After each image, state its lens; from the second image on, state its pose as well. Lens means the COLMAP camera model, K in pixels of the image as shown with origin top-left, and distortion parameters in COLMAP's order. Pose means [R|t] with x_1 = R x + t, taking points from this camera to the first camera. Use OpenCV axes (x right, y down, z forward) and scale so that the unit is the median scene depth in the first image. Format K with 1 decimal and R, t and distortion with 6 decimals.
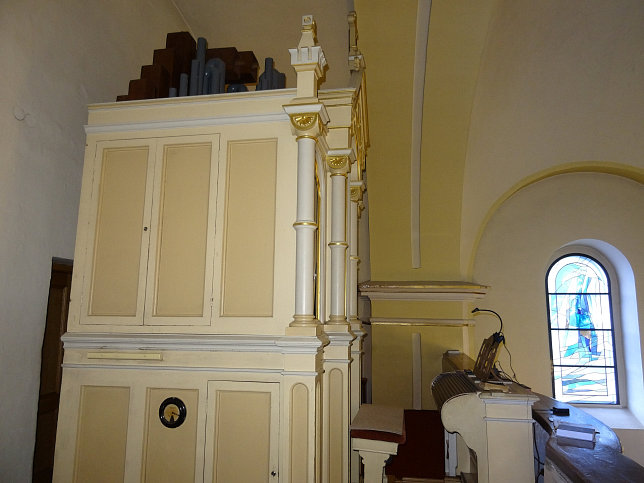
lens RADIAL K [[460.8, 0, 322.0], [0, 460.8, 241.5], [0, 0, 1]] dist [-0.000851, 0.001293]
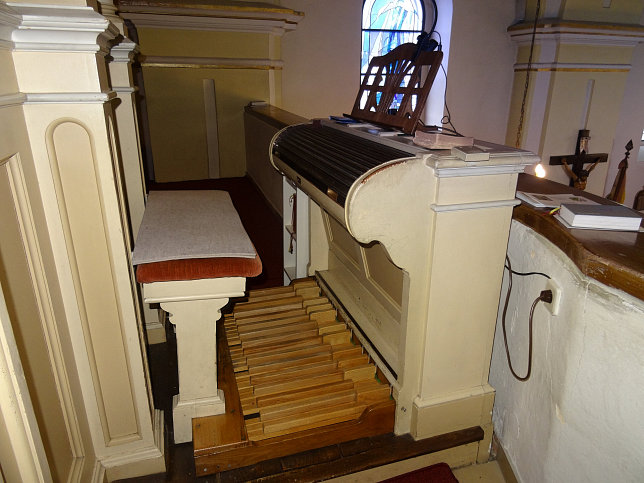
lens RADIAL K [[460.8, 0, 322.0], [0, 460.8, 241.5], [0, 0, 1]] dist [-0.000851, 0.001293]
pose [[0.892194, -0.159227, 0.422655, 0.016447], [-0.064986, 0.880801, 0.469006, 0.073538], [-0.446953, -0.445911, 0.775498, 0.247129]]
